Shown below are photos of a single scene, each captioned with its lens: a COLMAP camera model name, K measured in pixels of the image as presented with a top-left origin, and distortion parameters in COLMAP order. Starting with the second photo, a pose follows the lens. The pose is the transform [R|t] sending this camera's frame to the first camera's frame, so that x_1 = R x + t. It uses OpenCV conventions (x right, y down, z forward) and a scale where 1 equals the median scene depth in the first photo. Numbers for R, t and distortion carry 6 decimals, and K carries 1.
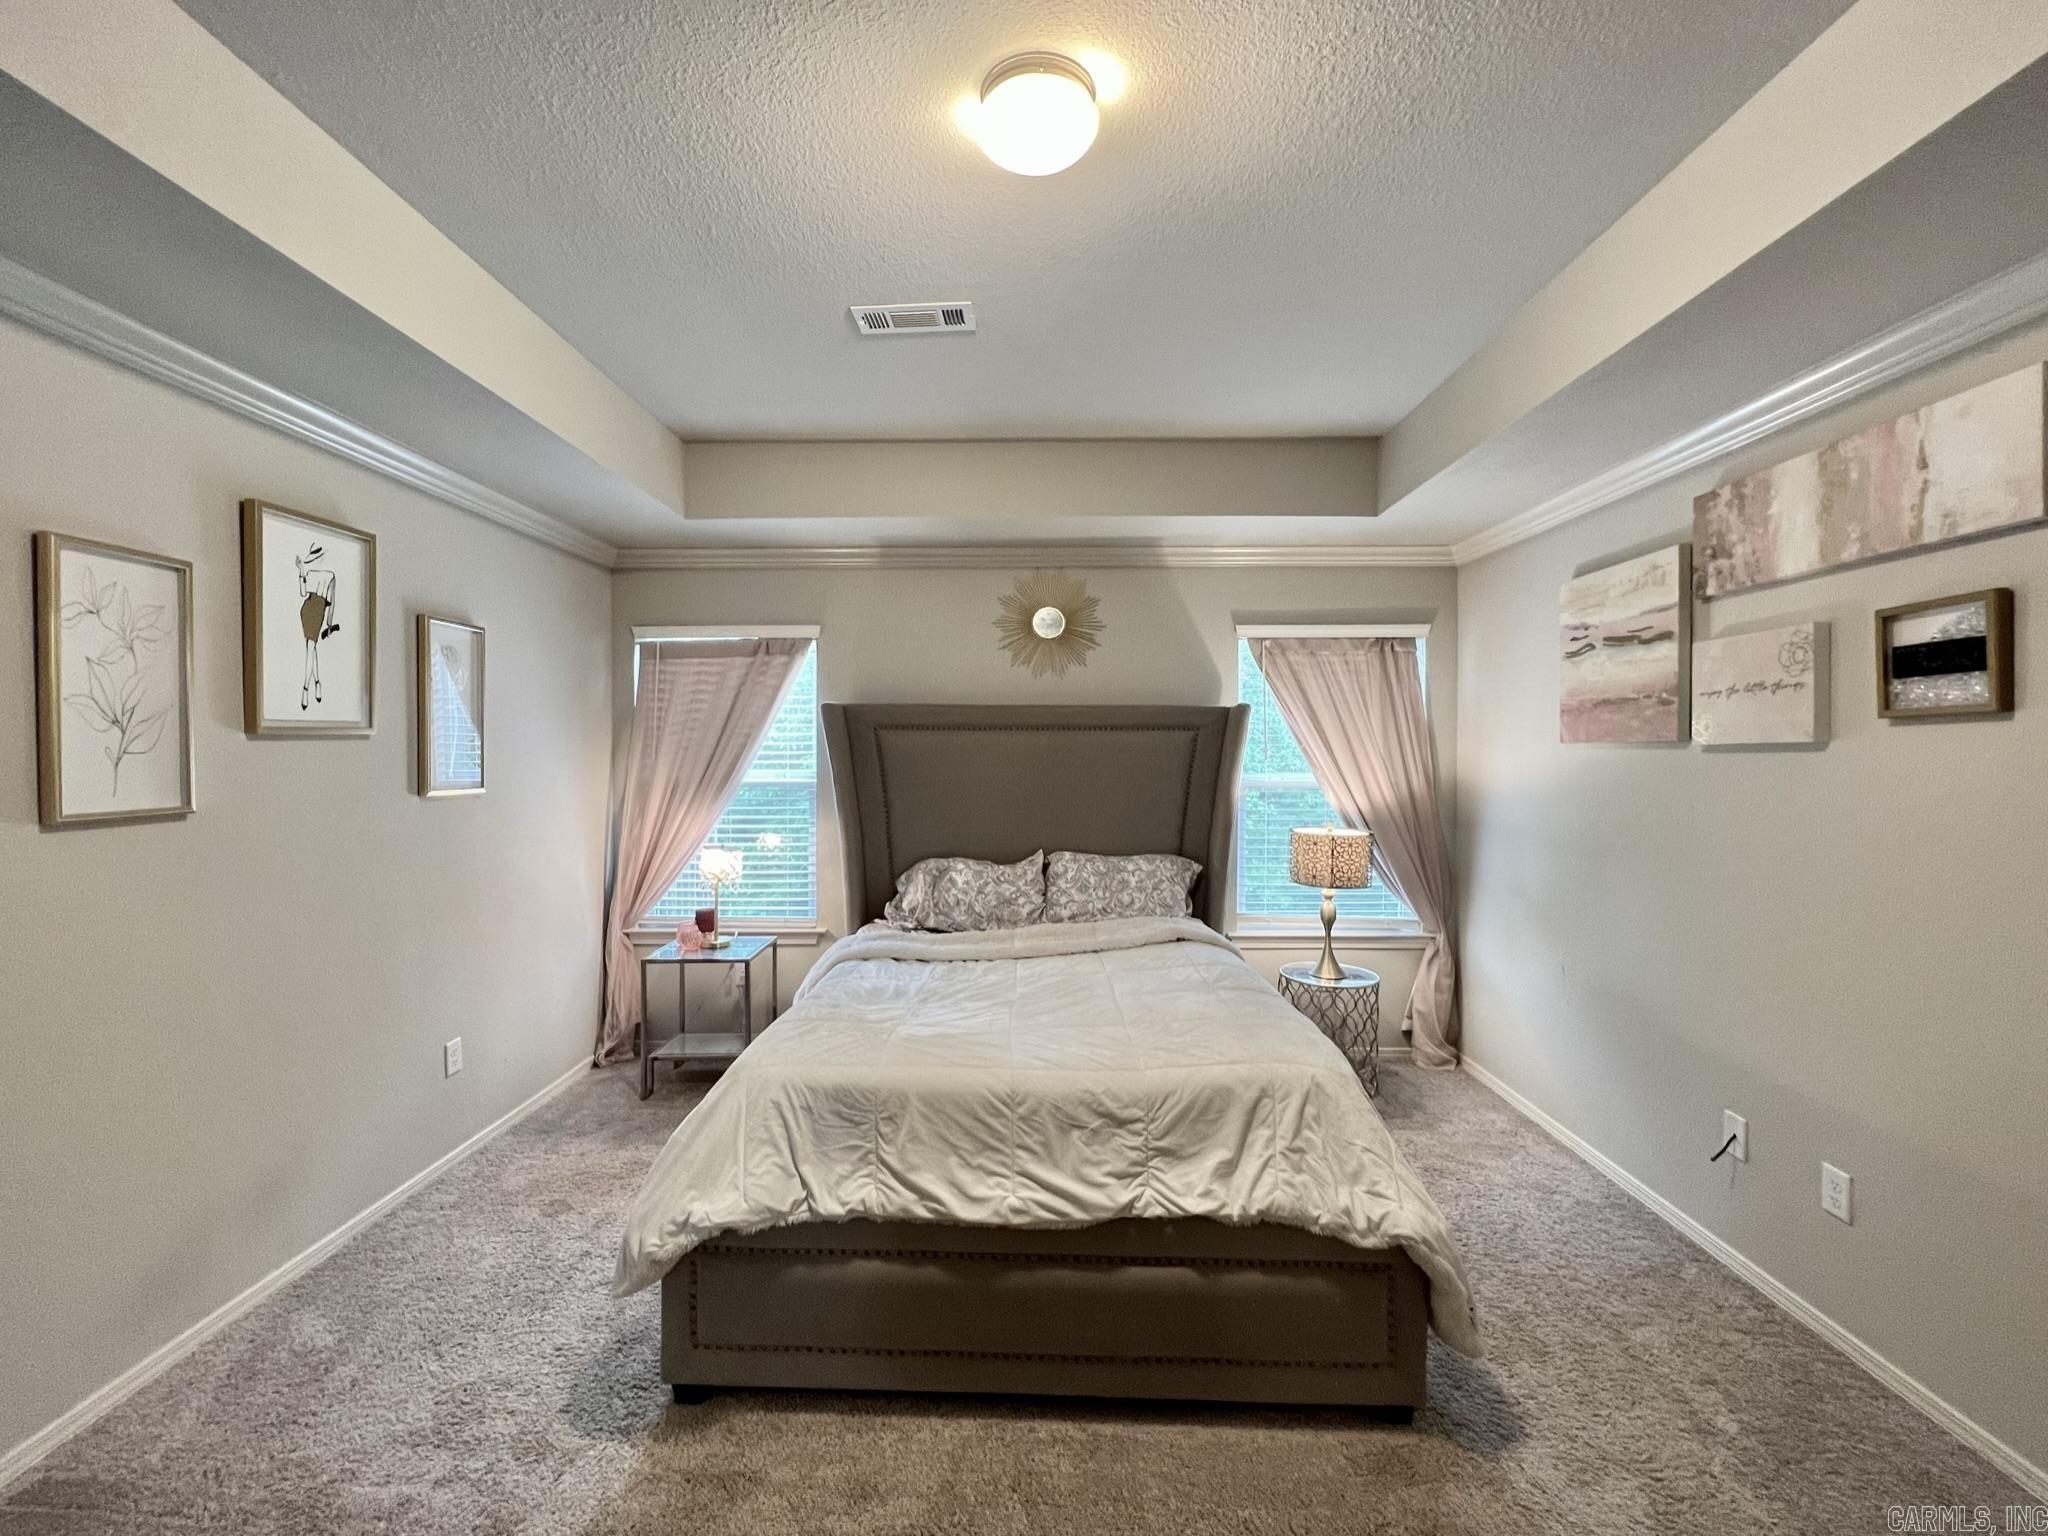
lens RADIAL K [[863.3, 0, 1024.0], [0, 863.3, 768.0], [0, 0, 1]] dist [0.000582, 0.000075]
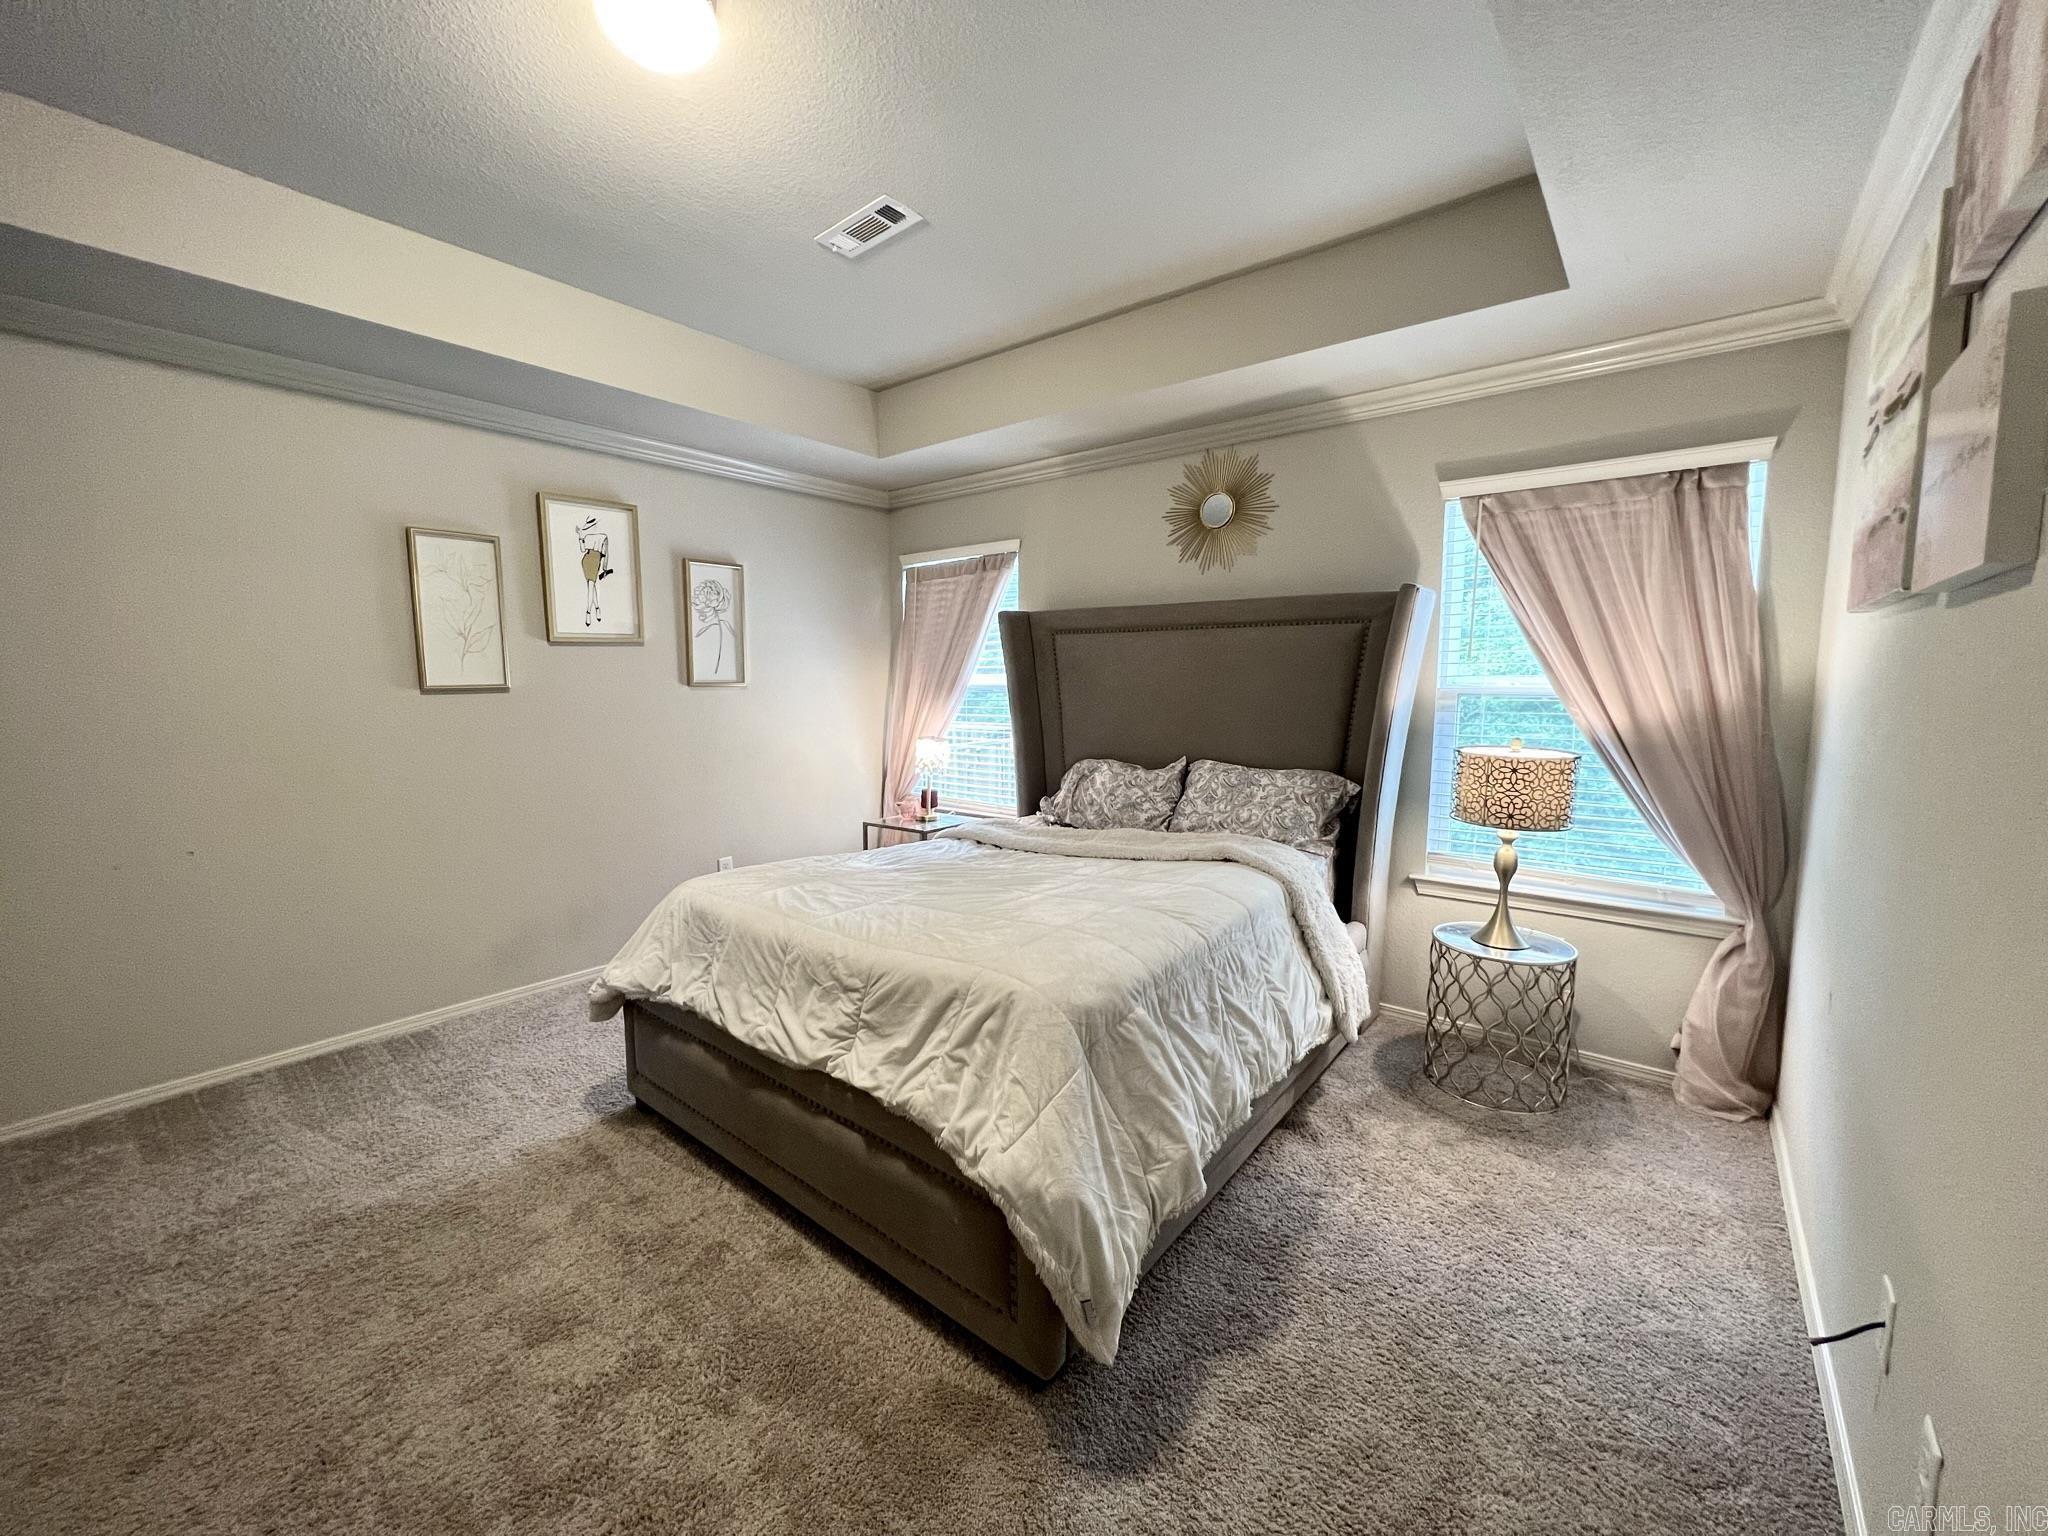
lens RADIAL K [[823.2, 0, 1024.0], [0, 823.2, 768.0], [0, 0, 1]] dist [-0.002028, -0.000025]
pose [[0.788918, 0.066397, -0.610901, 0.453087], [-0.010342, 0.995439, 0.094836, 0.024545], [0.614411, -0.068500, 0.786007, 0.190057]]
